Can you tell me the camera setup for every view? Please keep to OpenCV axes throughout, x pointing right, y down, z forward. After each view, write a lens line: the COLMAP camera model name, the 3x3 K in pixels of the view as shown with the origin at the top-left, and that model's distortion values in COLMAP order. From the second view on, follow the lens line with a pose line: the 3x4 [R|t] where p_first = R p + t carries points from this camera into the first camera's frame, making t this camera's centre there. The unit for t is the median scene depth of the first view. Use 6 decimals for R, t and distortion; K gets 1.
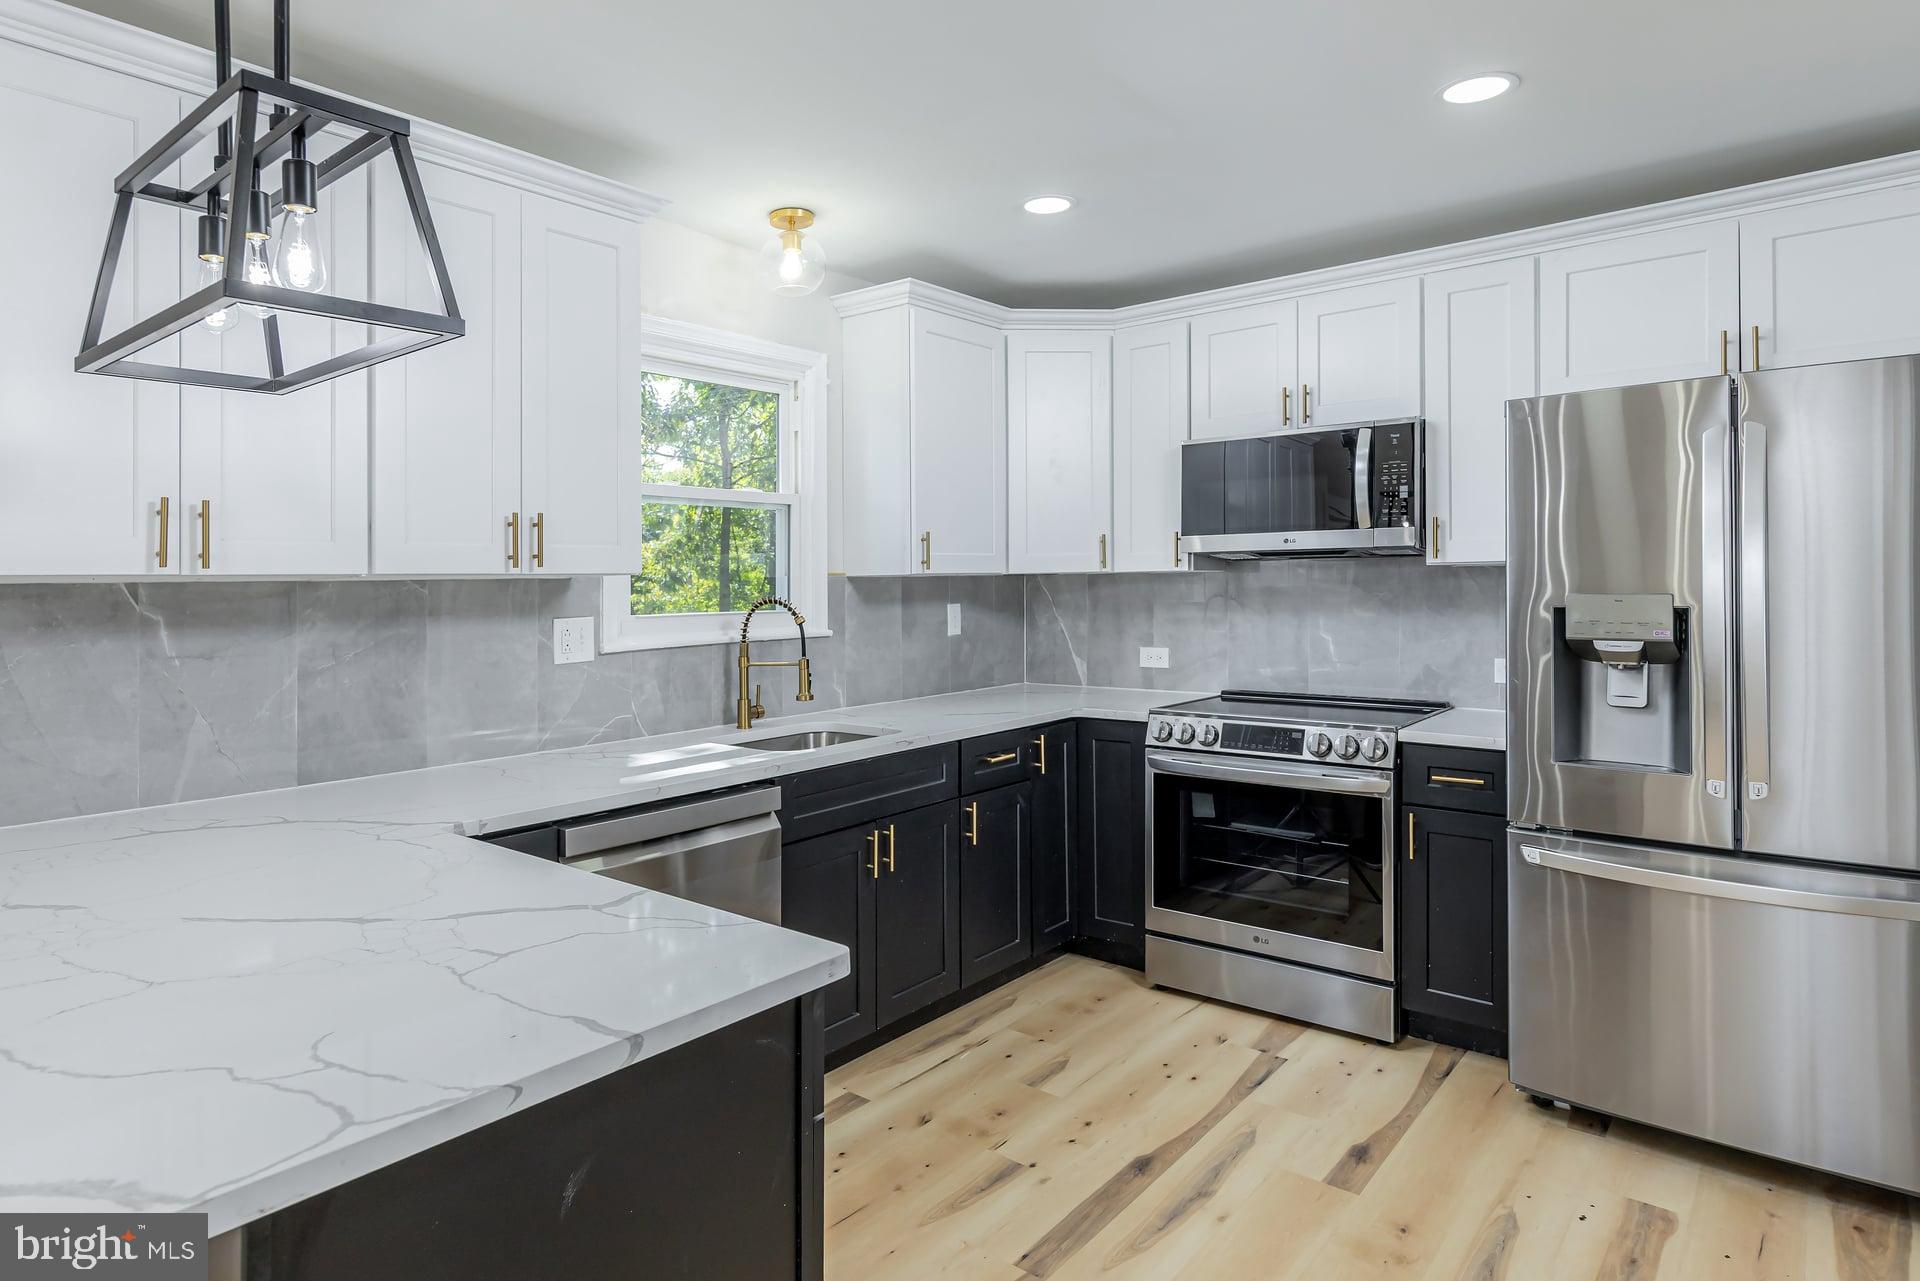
lens RADIAL K [[1073.6, 0, 946.6], [0, 1073.6, 585.3], [0, 0, 1]] dist [-0.000137, 0.000105]
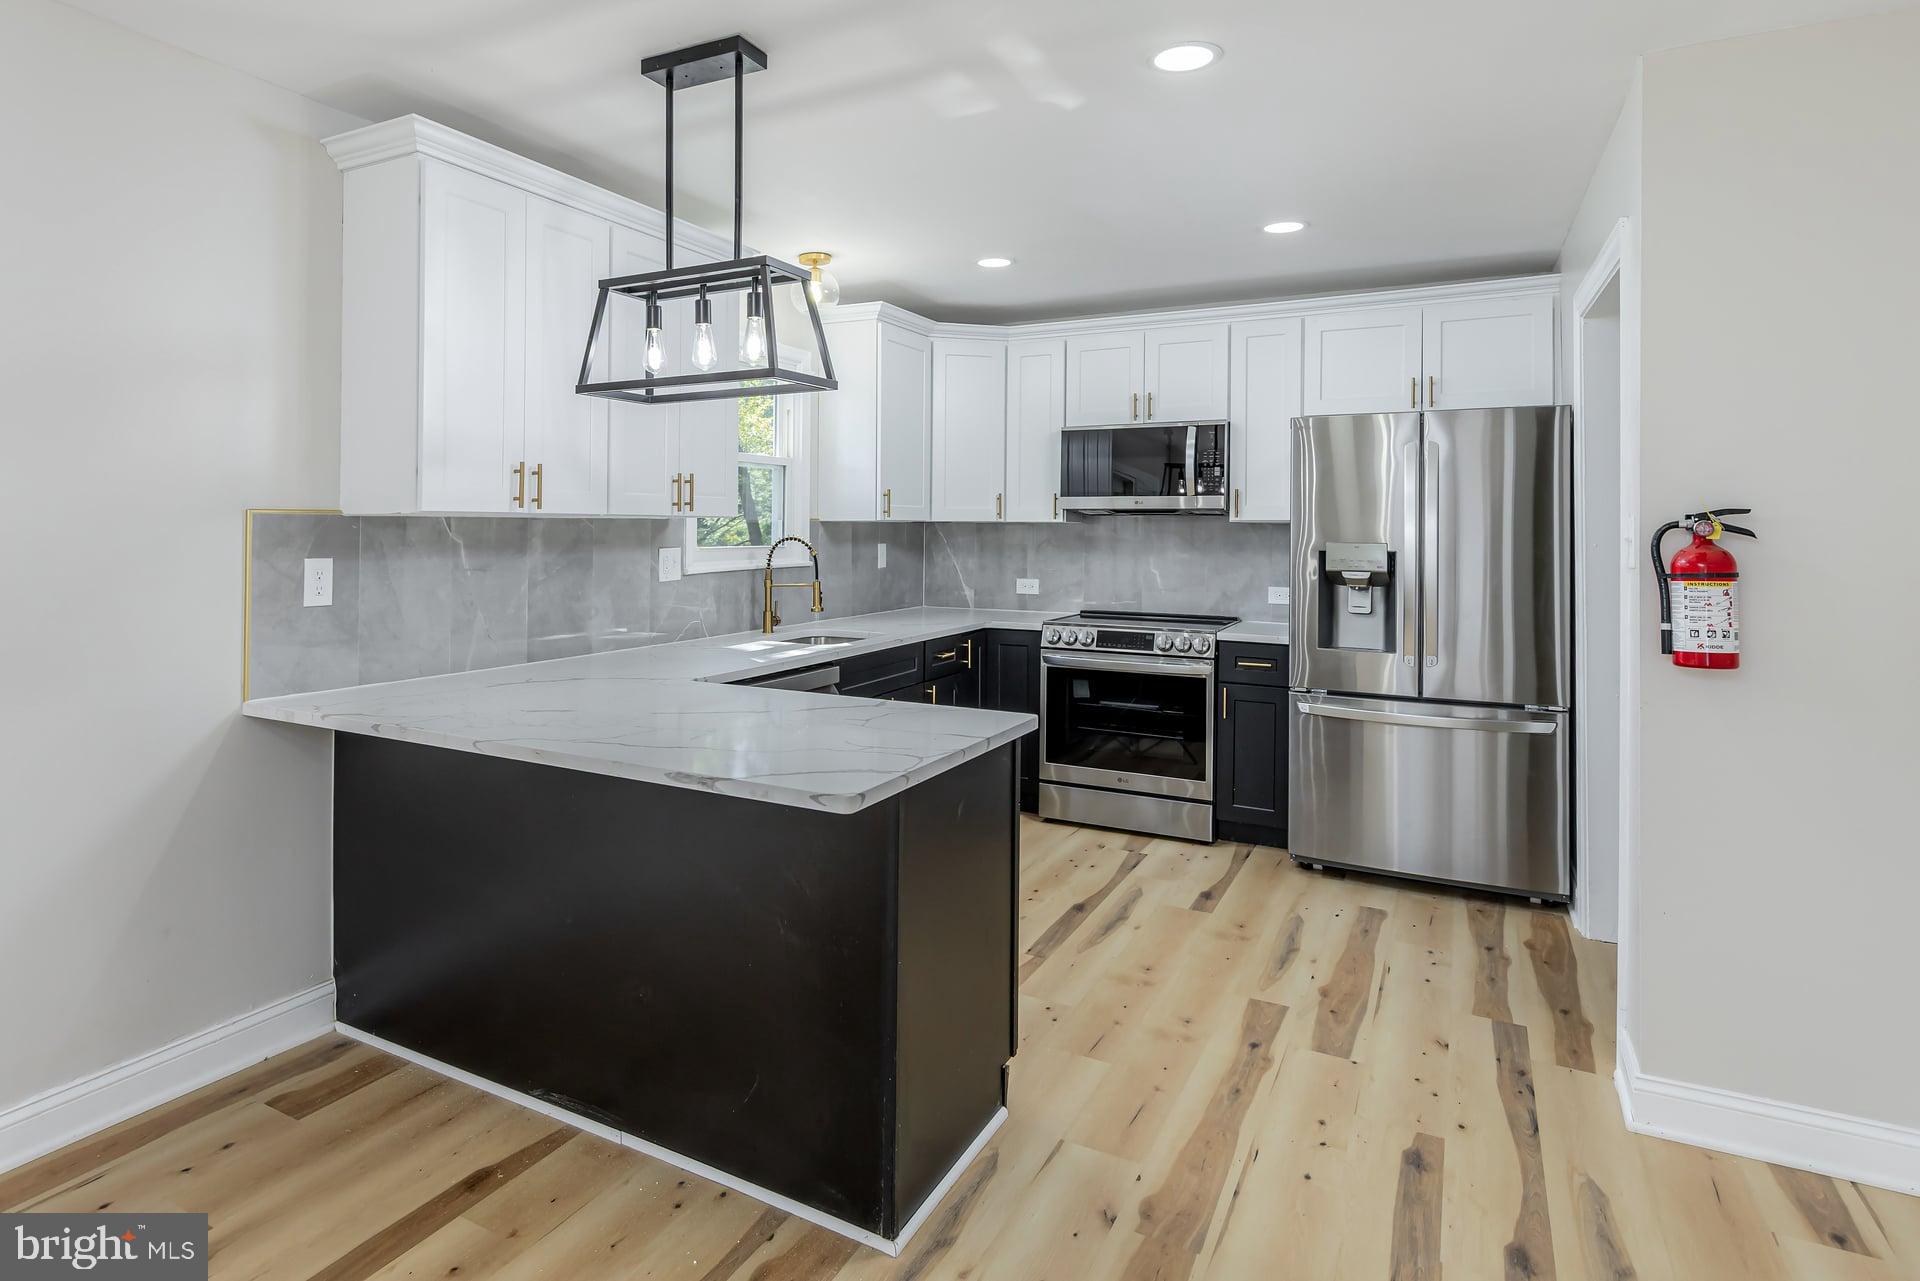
lens RADIAL K [[985.4, 0, 962.1], [0, 985.4, 523.9], [0, 0, 1]] dist [-0.002492, 0.000399]
pose [[0.976201, 0.020302, 0.215913, -0.229202], [-0.018770, 0.999782, -0.009144, 0.003606], [-0.216052, 0.004874, 0.976370, -0.266790]]
